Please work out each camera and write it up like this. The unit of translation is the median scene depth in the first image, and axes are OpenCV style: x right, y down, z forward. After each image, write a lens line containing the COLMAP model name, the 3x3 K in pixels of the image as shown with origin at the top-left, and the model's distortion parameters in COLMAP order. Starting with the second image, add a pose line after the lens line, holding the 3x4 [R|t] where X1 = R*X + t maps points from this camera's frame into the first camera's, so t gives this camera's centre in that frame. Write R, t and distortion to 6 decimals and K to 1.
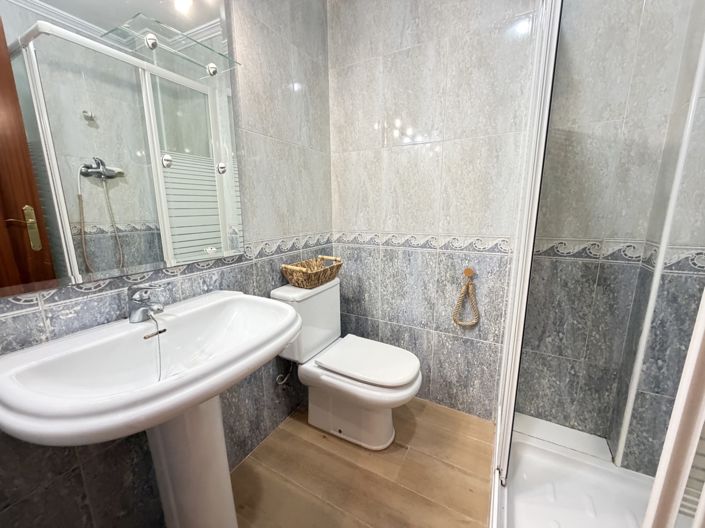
lens RADIAL K [[280.9, 0, 353.3], [0, 280.9, 264.4], [0, 0, 1]] dist [-0.000970, 0.000047]
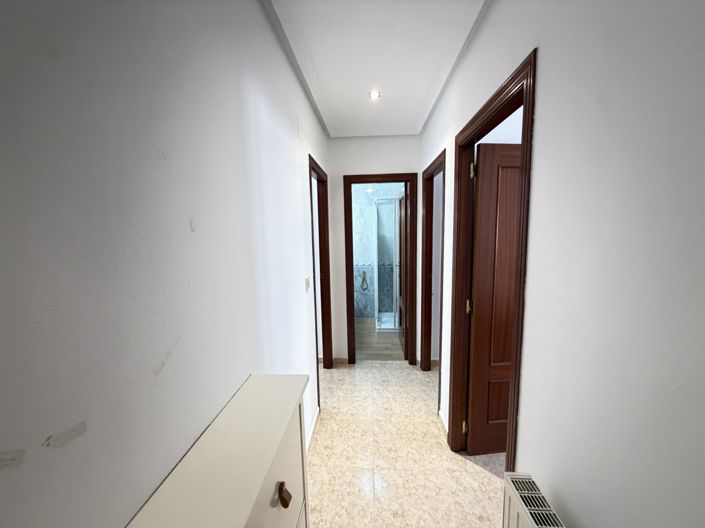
lens RADIAL K [[280.9, 0, 353.0], [0, 280.9, 263.6], [0, 0, 1]] dist [-0.000970, 0.000047]
pose [[0.908878, -0.065652, 0.411861, -1.084021], [0.101594, 0.992637, -0.065963, 0.131697], [-0.404498, 0.101795, 0.908856, -2.025707]]
